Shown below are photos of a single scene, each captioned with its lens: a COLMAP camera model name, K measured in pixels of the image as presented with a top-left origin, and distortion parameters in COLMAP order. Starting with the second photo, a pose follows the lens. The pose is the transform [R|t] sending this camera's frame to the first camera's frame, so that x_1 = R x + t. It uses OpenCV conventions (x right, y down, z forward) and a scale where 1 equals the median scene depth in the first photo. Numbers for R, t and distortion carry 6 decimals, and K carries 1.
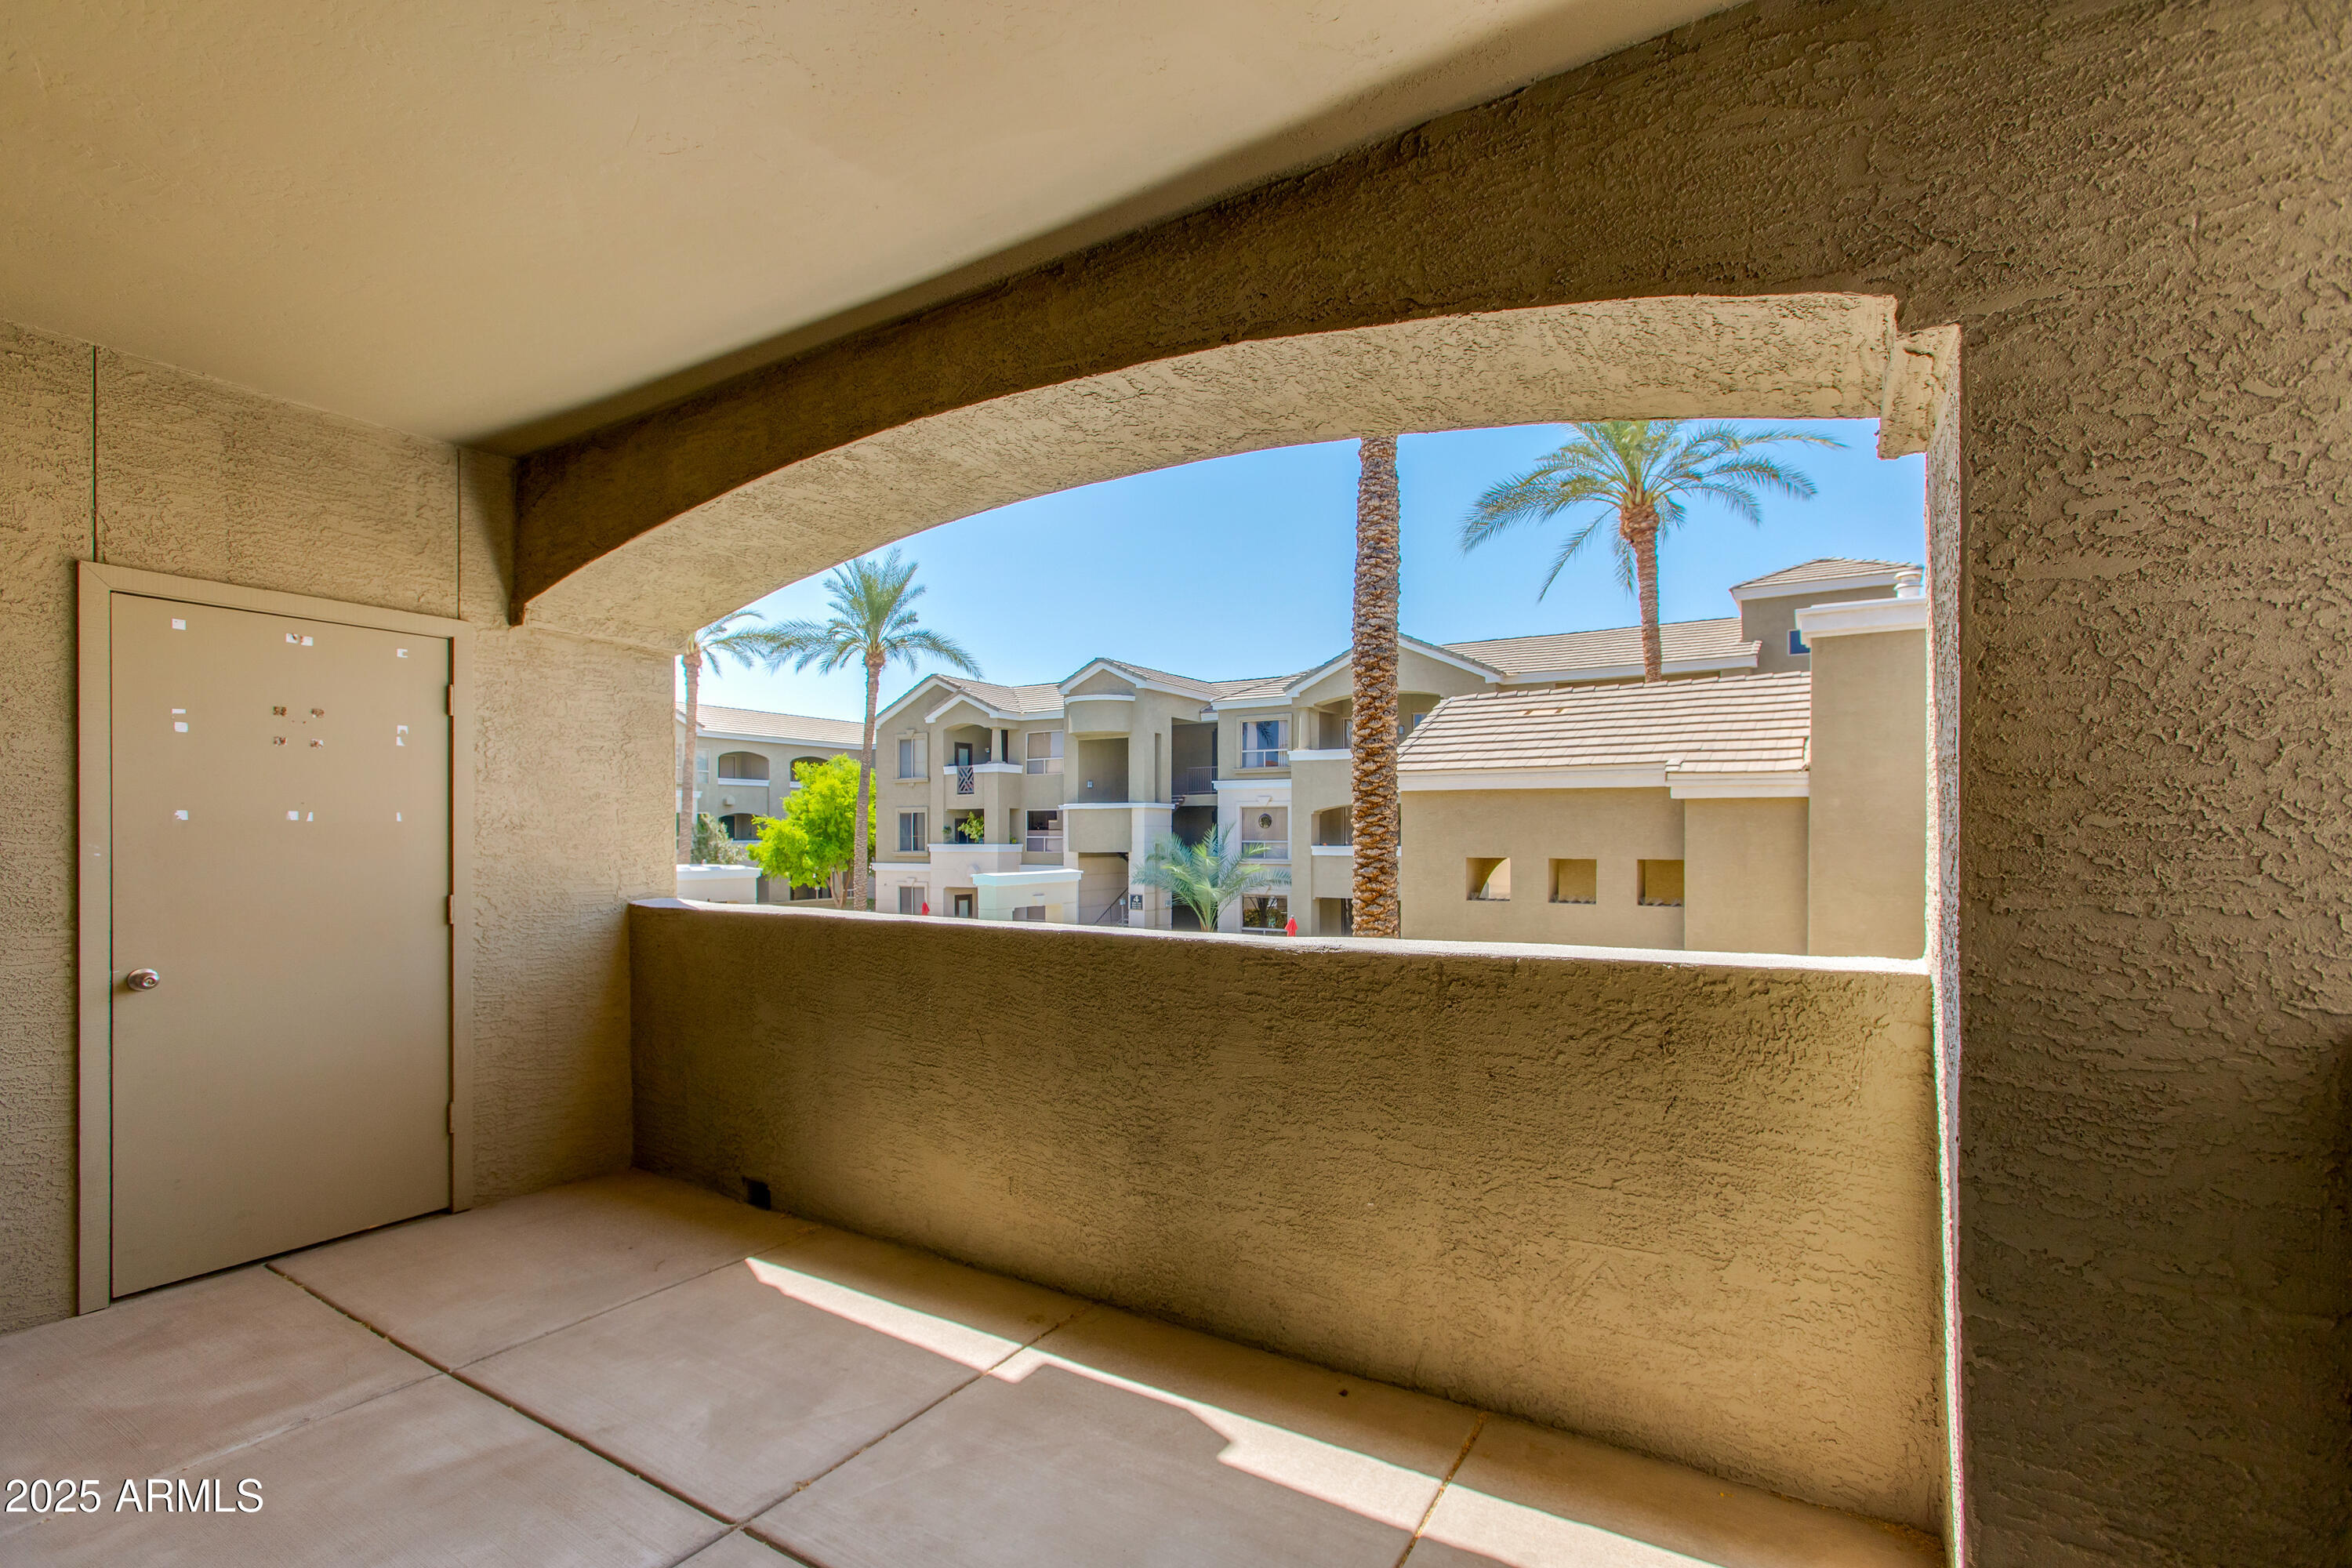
lens RADIAL K [[1059.6, 0, 1242.6], [0, 1059.6, 840.5], [0, 0, 1]] dist [-0.003510, -0.000017]
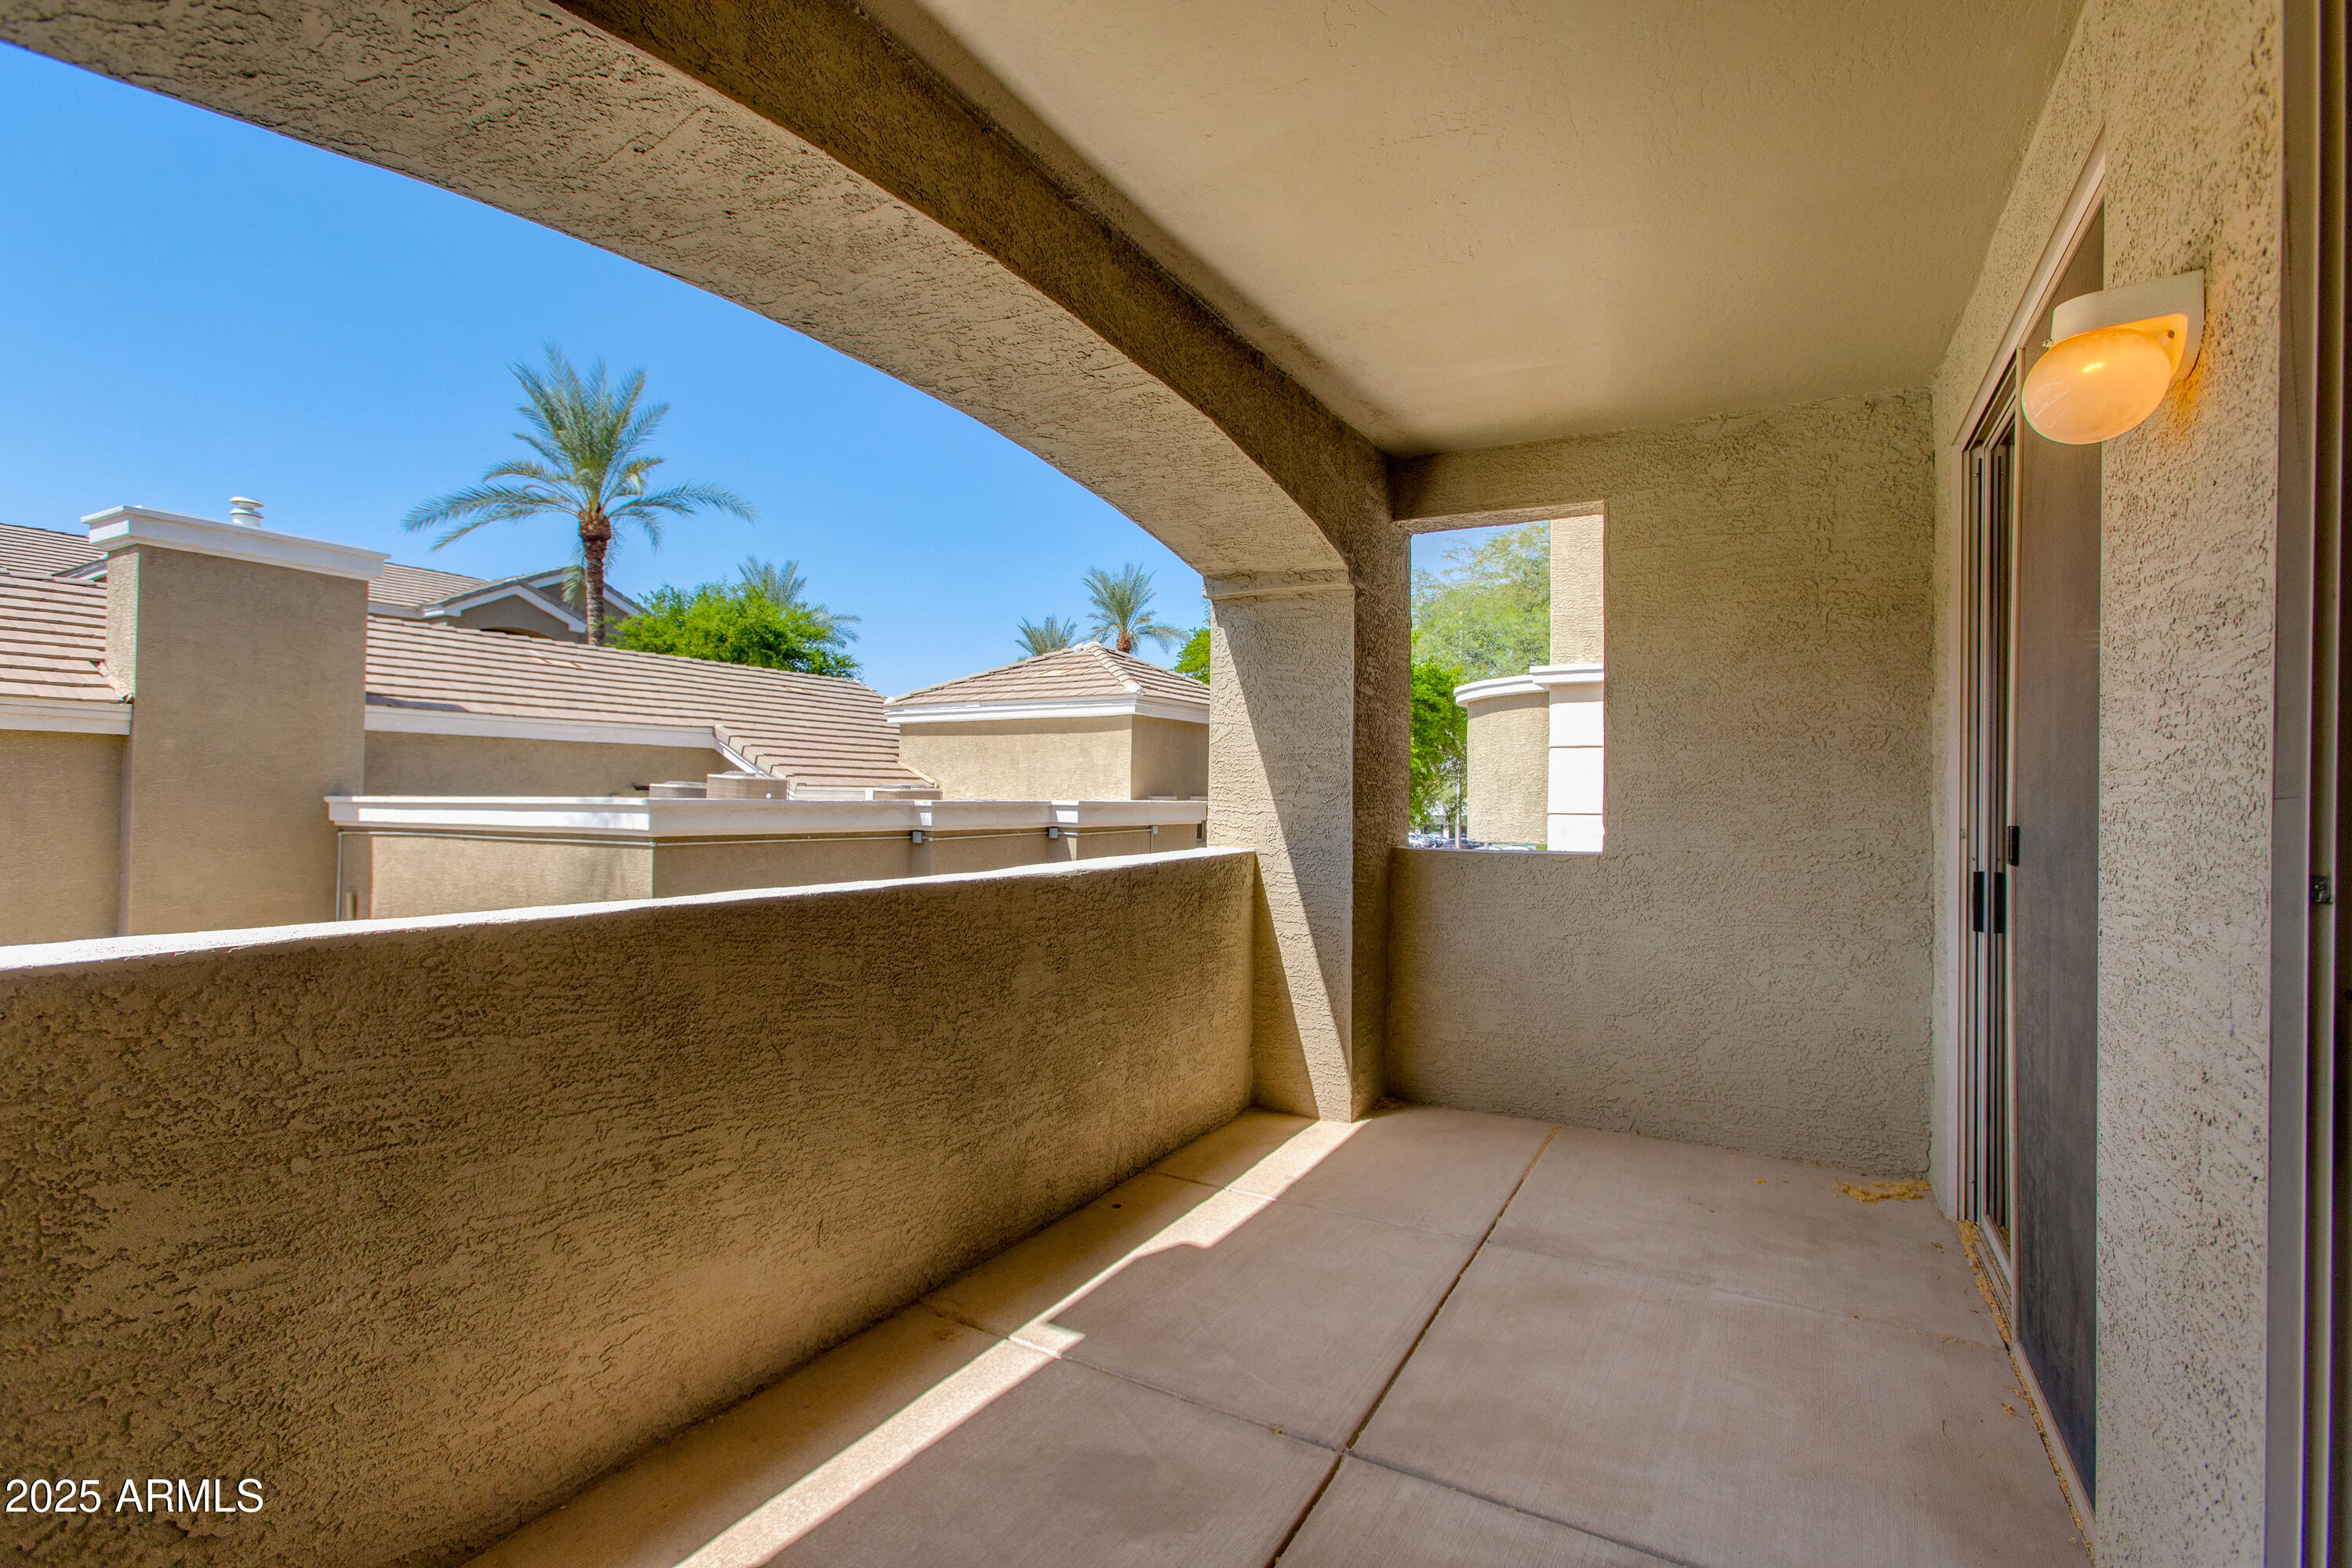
lens RADIAL K [[1115.6, 0, 1060.0], [0, 1115.6, 789.9], [0, 0, 1]] dist [-0.001678, 0.000112]
pose [[0.037214, 0.007514, 0.999279, -0.350917], [-0.005719, 0.999957, -0.007306, 0.004556], [-0.999291, -0.005443, 0.037256, 0.277835]]
